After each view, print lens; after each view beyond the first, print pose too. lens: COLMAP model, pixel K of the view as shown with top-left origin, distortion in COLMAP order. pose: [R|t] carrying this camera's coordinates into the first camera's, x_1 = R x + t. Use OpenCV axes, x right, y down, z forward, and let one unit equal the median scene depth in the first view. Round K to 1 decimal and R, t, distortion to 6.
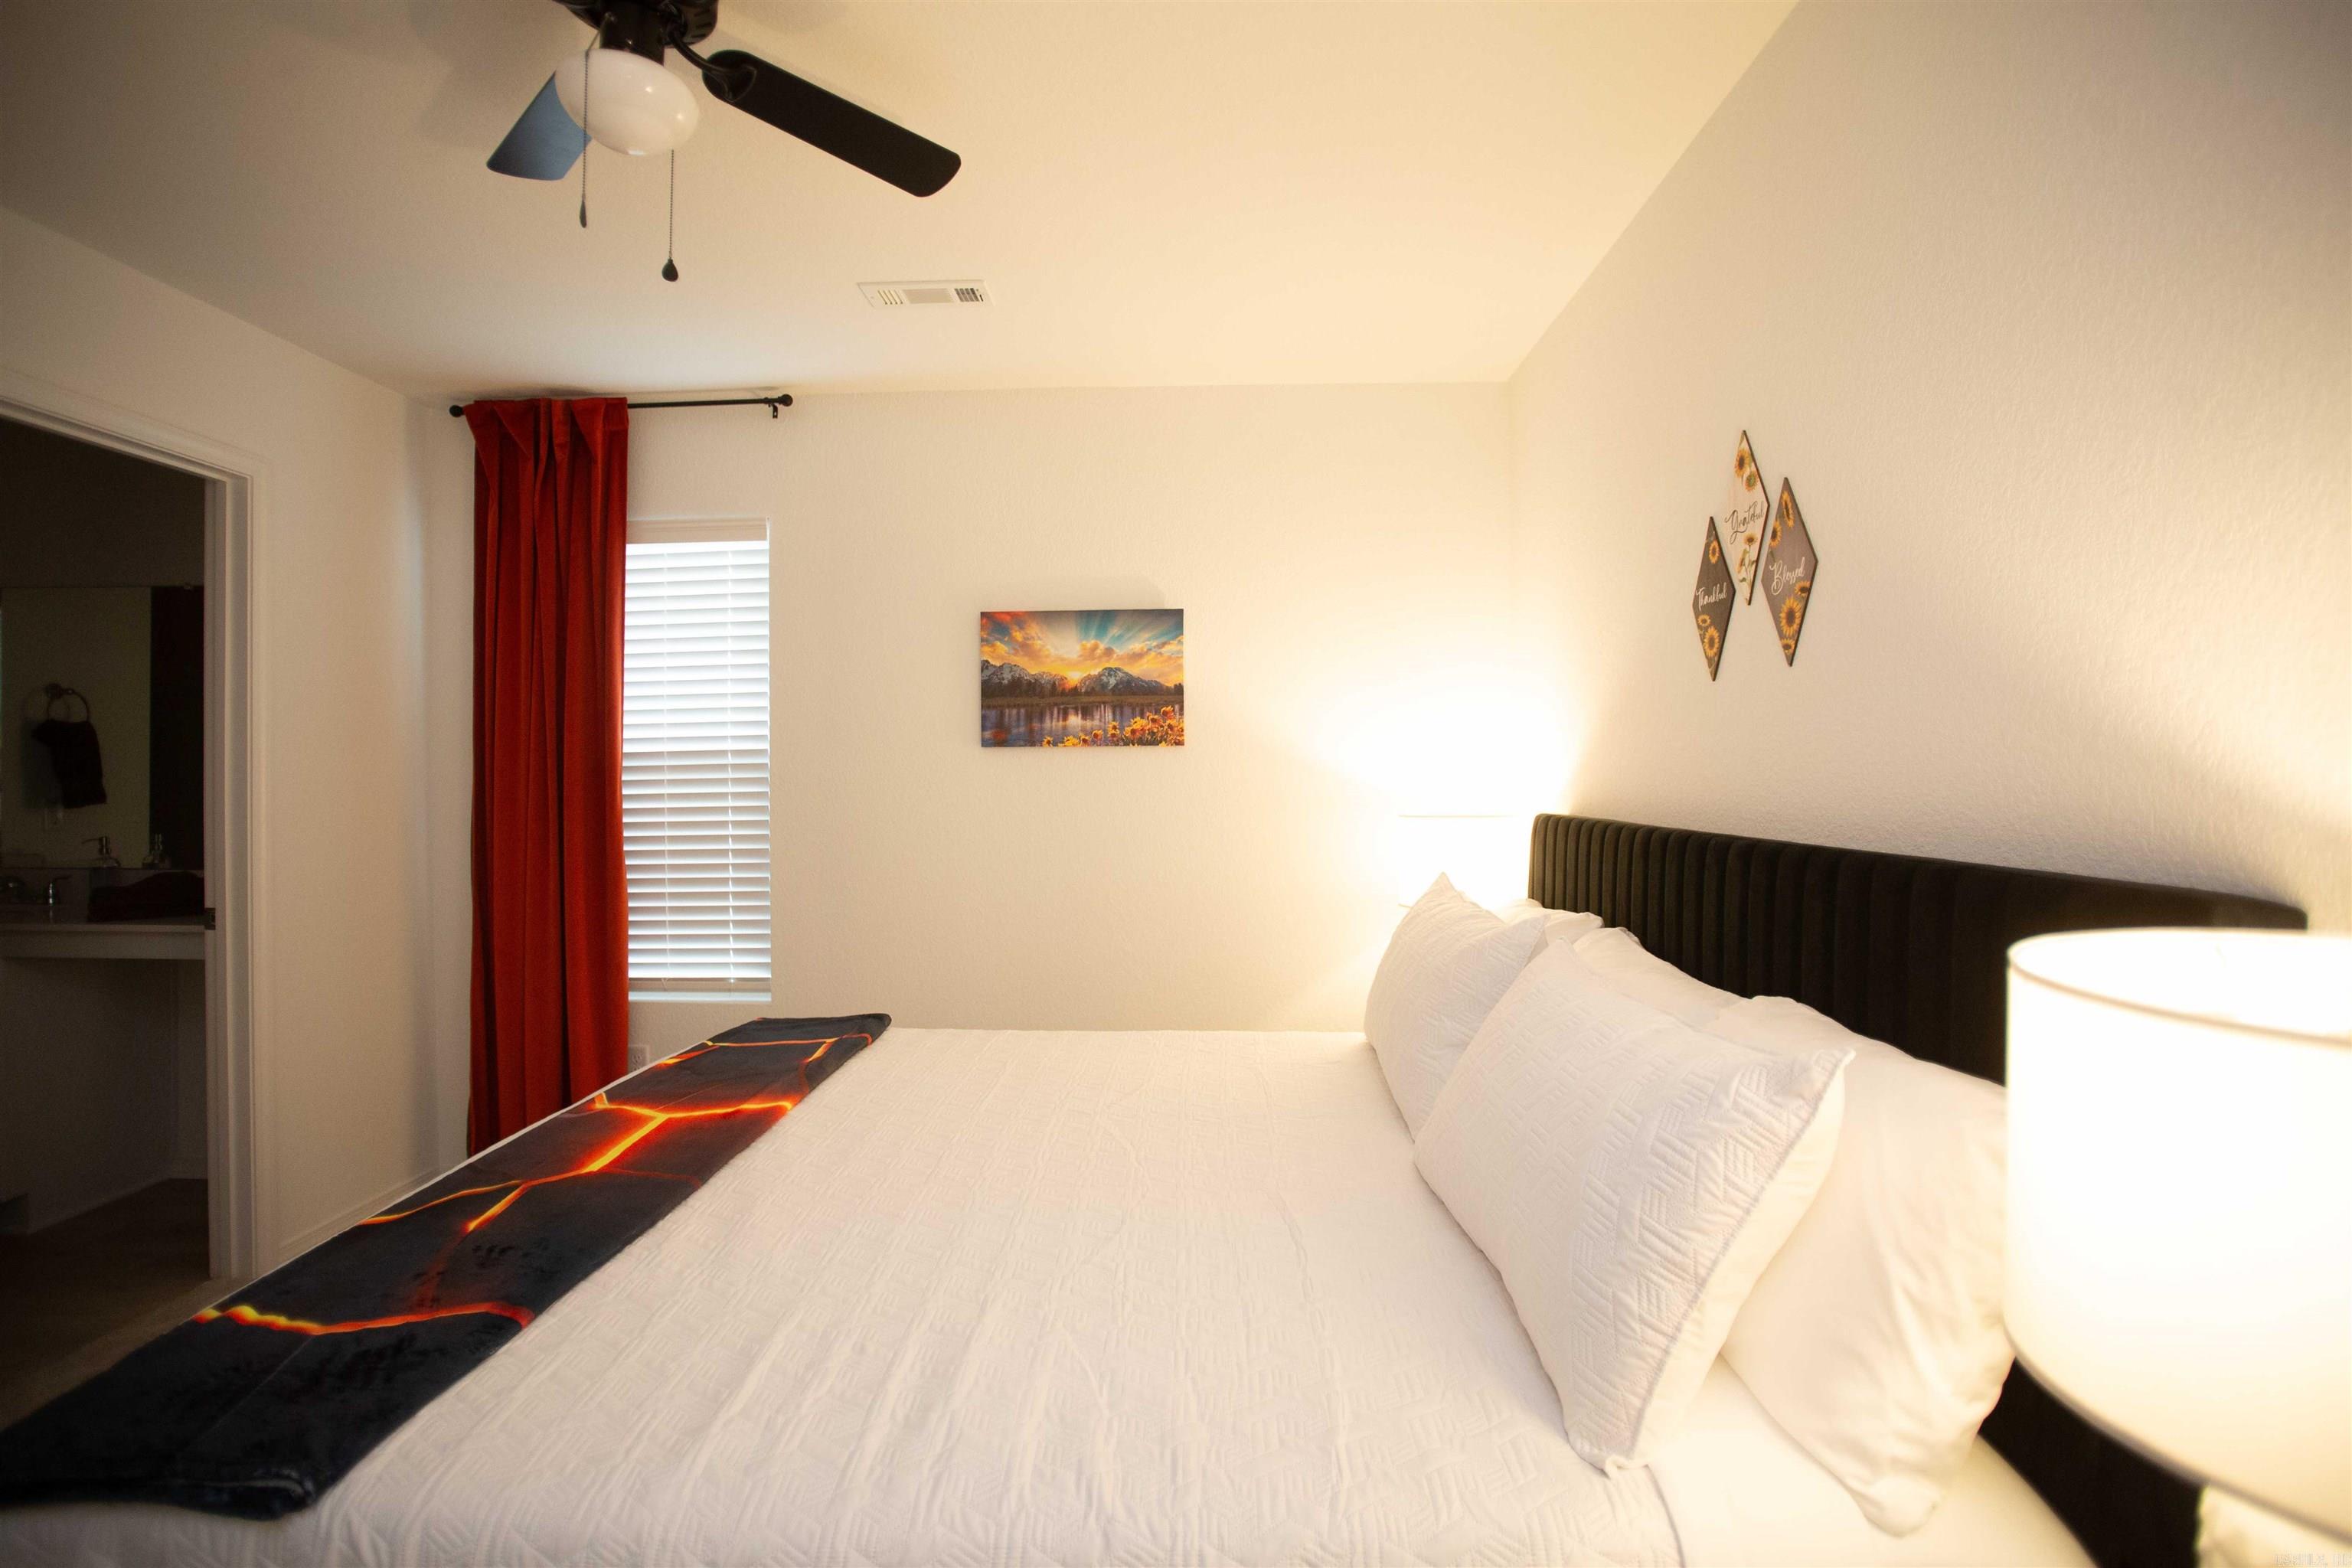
lens RADIAL K [[1152.5, 0, 1174.1], [0, 1152.5, 775.6], [0, 0, 1]] dist [-0.073950, 0.028196]
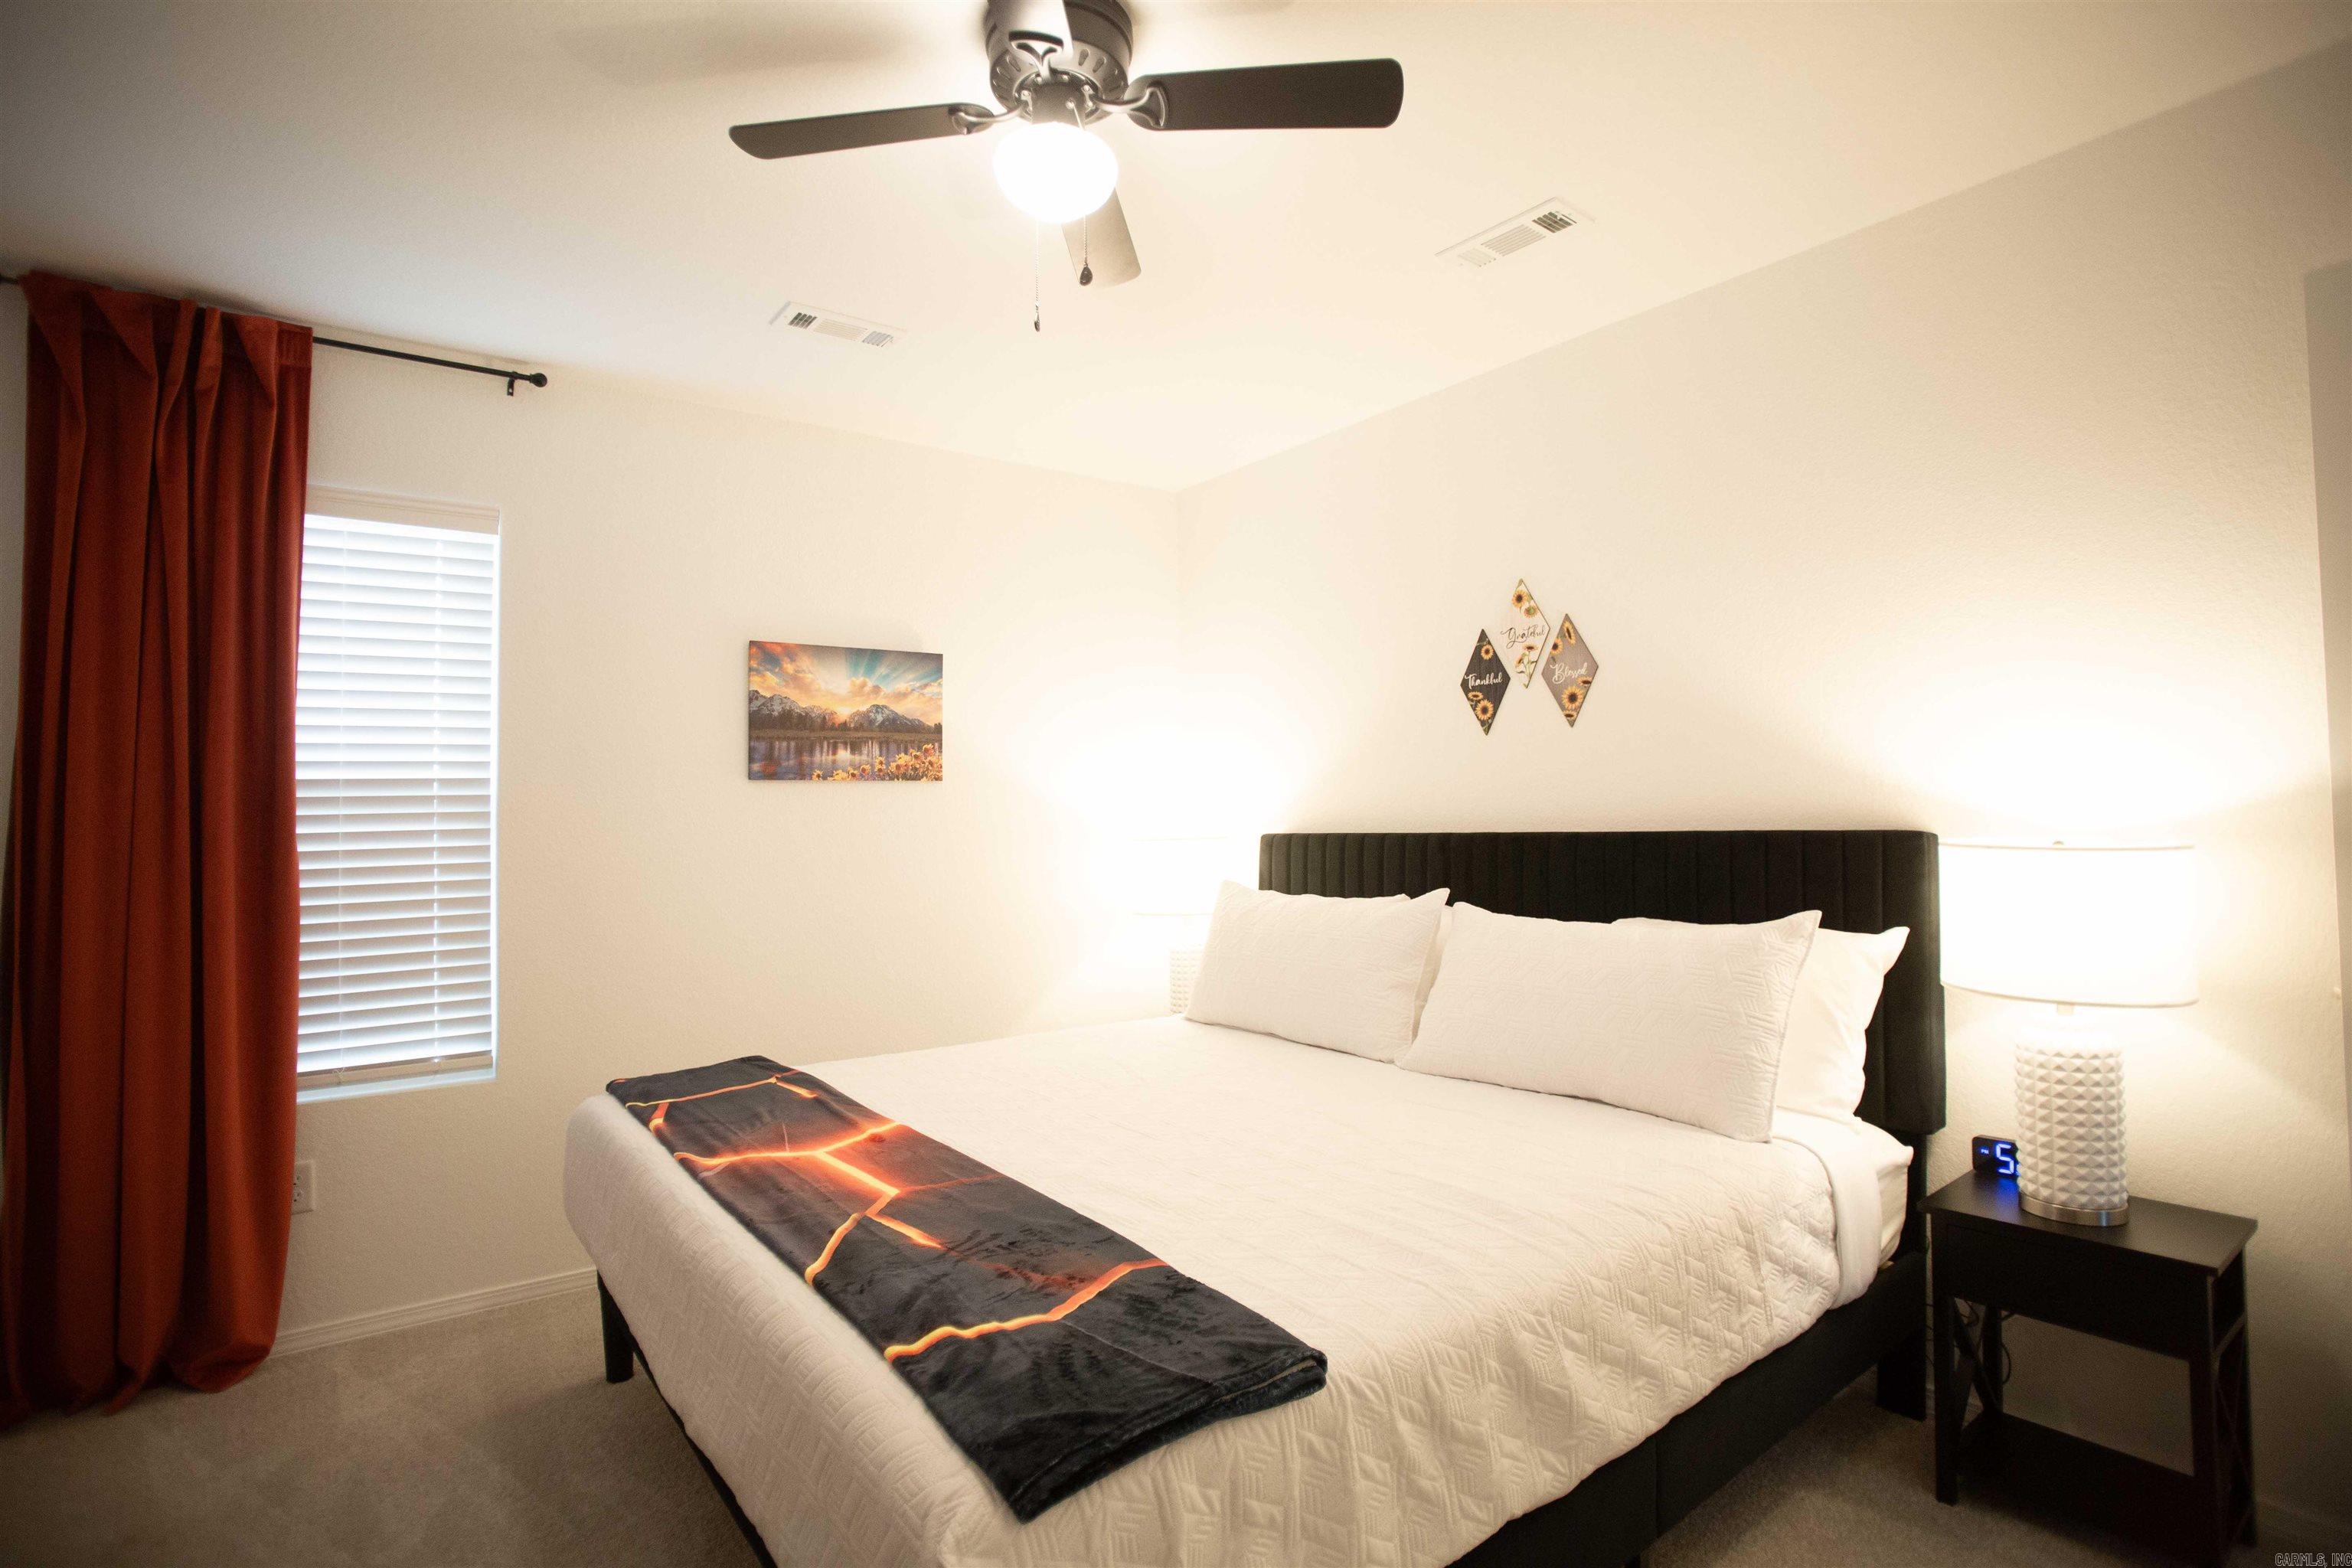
lens RADIAL K [[1152.5, 0, 1155.0], [0, 1152.5, 784.2], [0, 0, 1]] dist [-0.073950, 0.028196]
pose [[0.779293, 0.011894, 0.626547, -0.507146], [0.016103, 0.999110, -0.038995, 0.021908], [-0.626453, 0.040477, 0.778407, 0.042357]]
